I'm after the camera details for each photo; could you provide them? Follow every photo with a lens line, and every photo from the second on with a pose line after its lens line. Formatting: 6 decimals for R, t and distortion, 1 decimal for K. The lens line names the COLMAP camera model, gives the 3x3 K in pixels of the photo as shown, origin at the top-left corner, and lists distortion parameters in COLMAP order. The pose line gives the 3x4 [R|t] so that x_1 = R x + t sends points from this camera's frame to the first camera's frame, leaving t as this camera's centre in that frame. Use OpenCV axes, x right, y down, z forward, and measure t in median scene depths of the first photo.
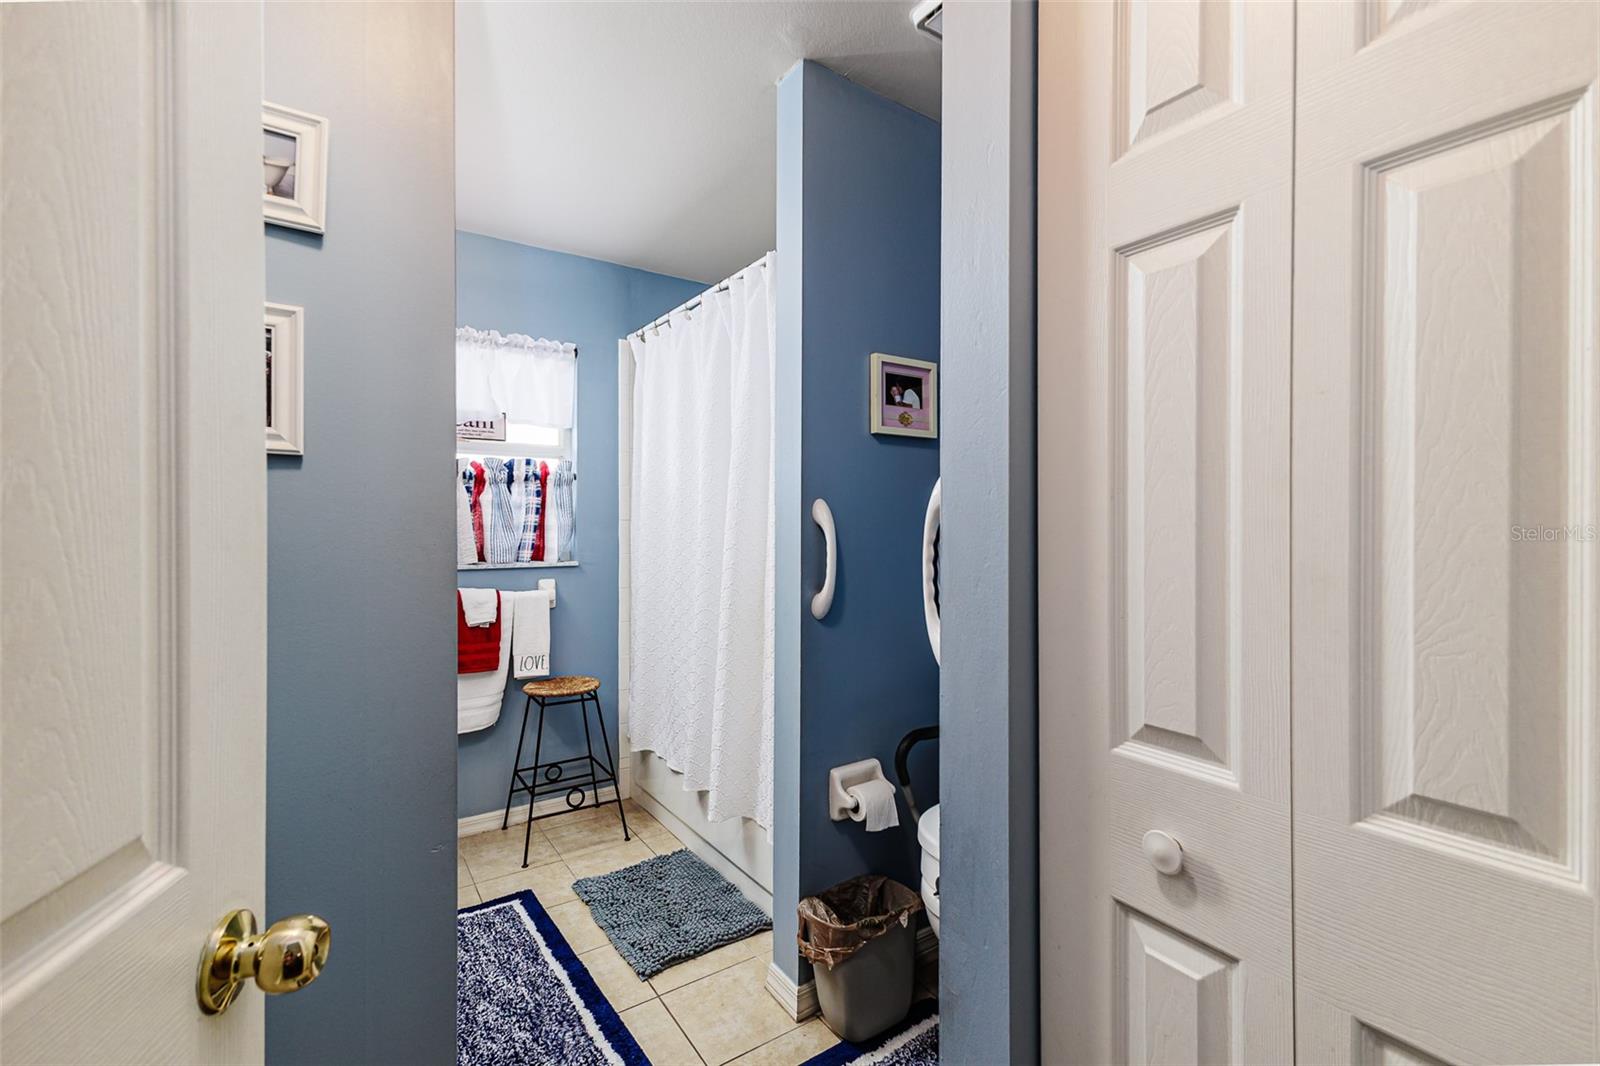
lens RADIAL K [[703.3, 0, 801.5], [0, 703.3, 524.3], [0, 0, 1]] dist [0.009487, 0.000230]
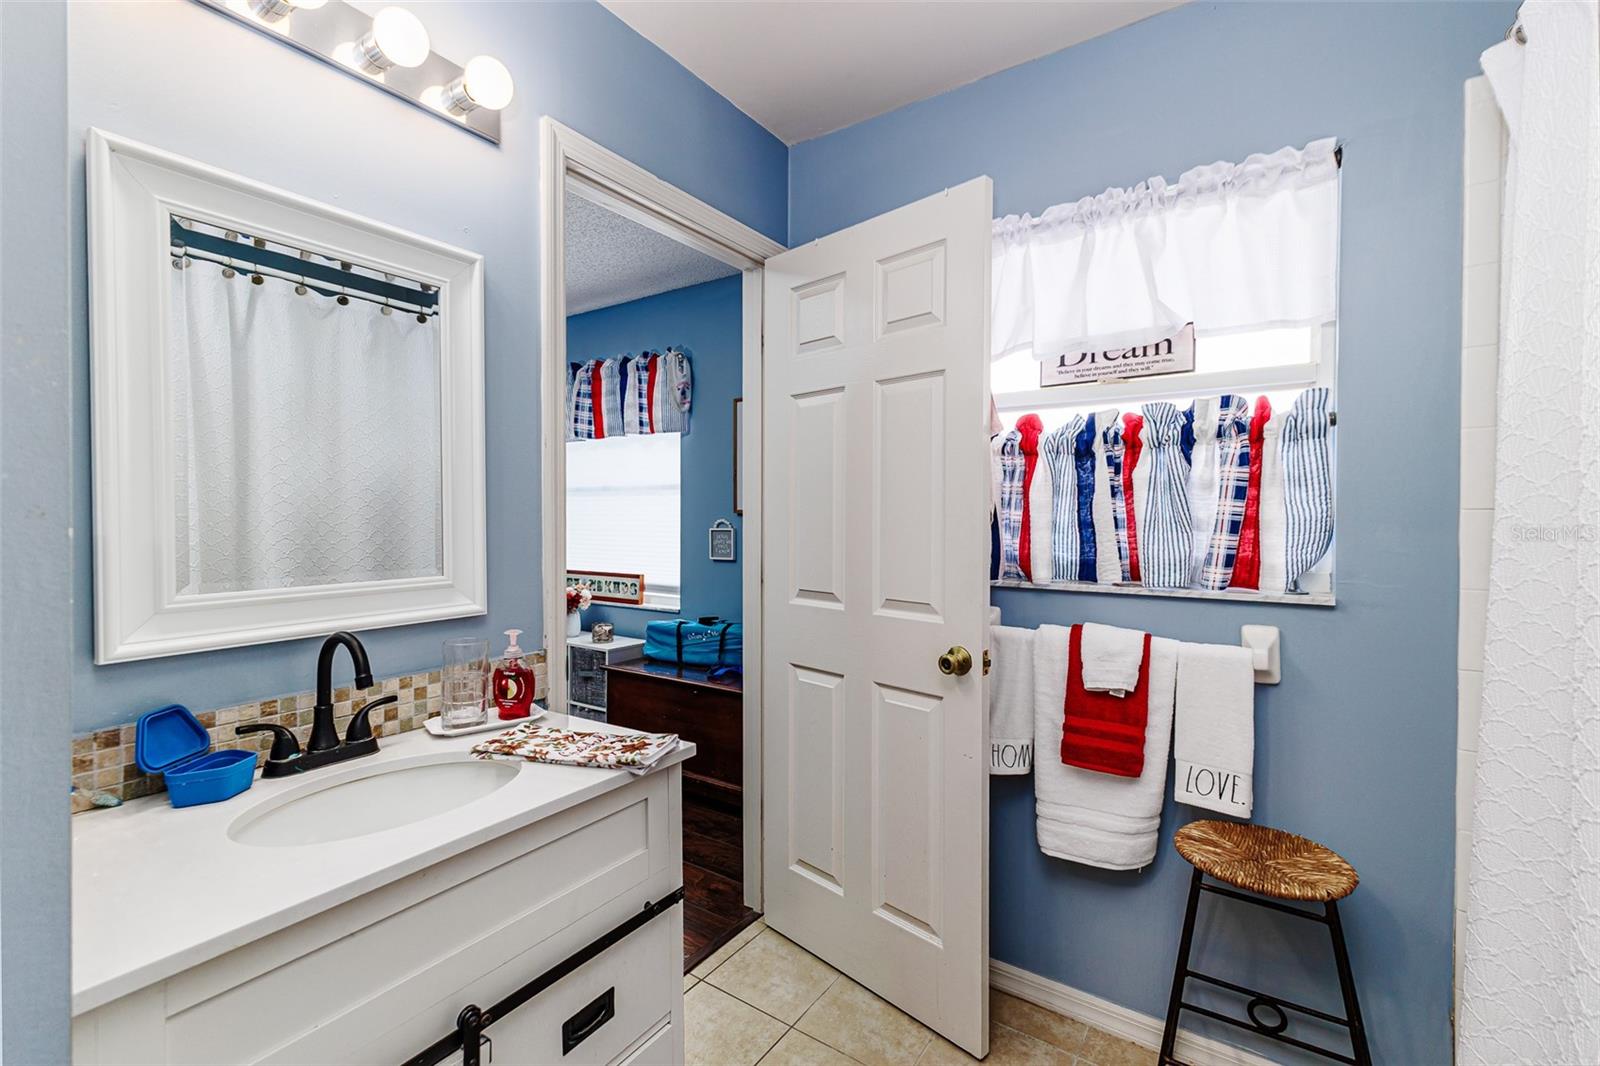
lens RADIAL K [[703.3, 0, 798.0], [0, 703.3, 520.7], [0, 0, 1]] dist [0.009487, 0.000230]
pose [[0.368756, 0.007695, -0.929494, -0.009288], [0.000856, 0.999963, 0.008618, -0.002966], [0.929526, -0.003973, 0.368736, 0.514403]]
